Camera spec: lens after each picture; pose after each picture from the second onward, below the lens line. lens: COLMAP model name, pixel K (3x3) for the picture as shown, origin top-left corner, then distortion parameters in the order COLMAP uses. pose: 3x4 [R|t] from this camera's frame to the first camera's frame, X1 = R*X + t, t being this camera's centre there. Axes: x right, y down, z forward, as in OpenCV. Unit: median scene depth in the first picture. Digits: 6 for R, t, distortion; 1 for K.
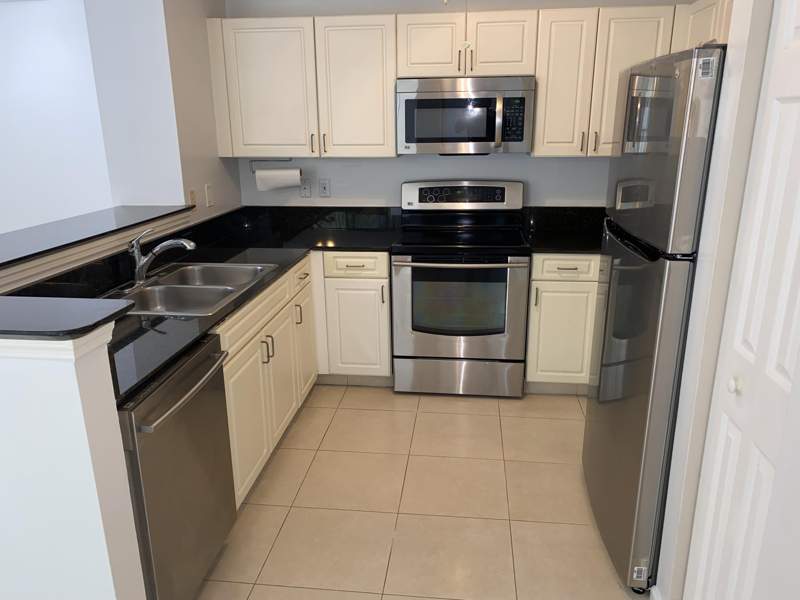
lens RADIAL K [[600.2, 0, 400.8], [0, 600.2, 308.2], [0, 0, 1]] dist [0.043580, -0.006123]
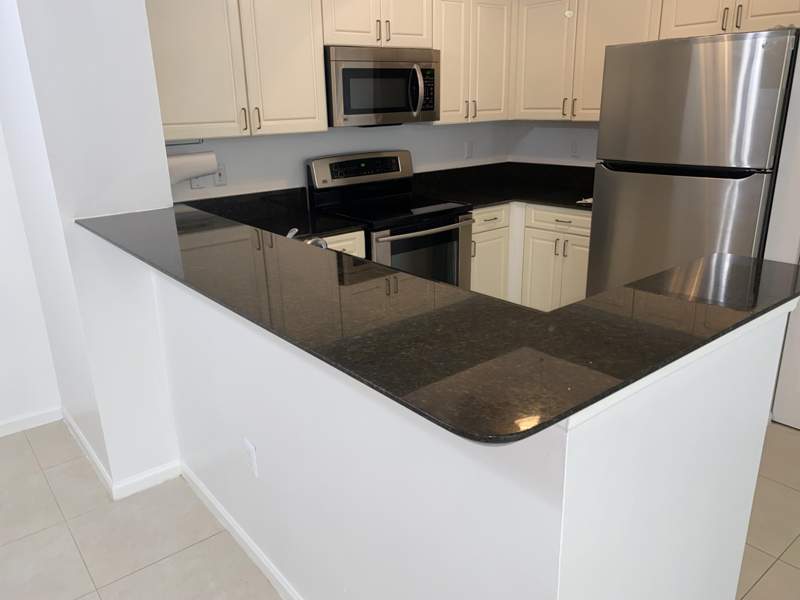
lens RADIAL K [[617.0, 0, 400.0], [0, 617.0, 300.0], [0, 0, 1]] dist [0.037126, -0.006390]
pose [[0.700038, -0.230486, 0.675886, -0.678685], [0.227104, 0.969197, 0.095290, -0.068538], [-0.677030, 0.086789, 0.730820, 0.266460]]
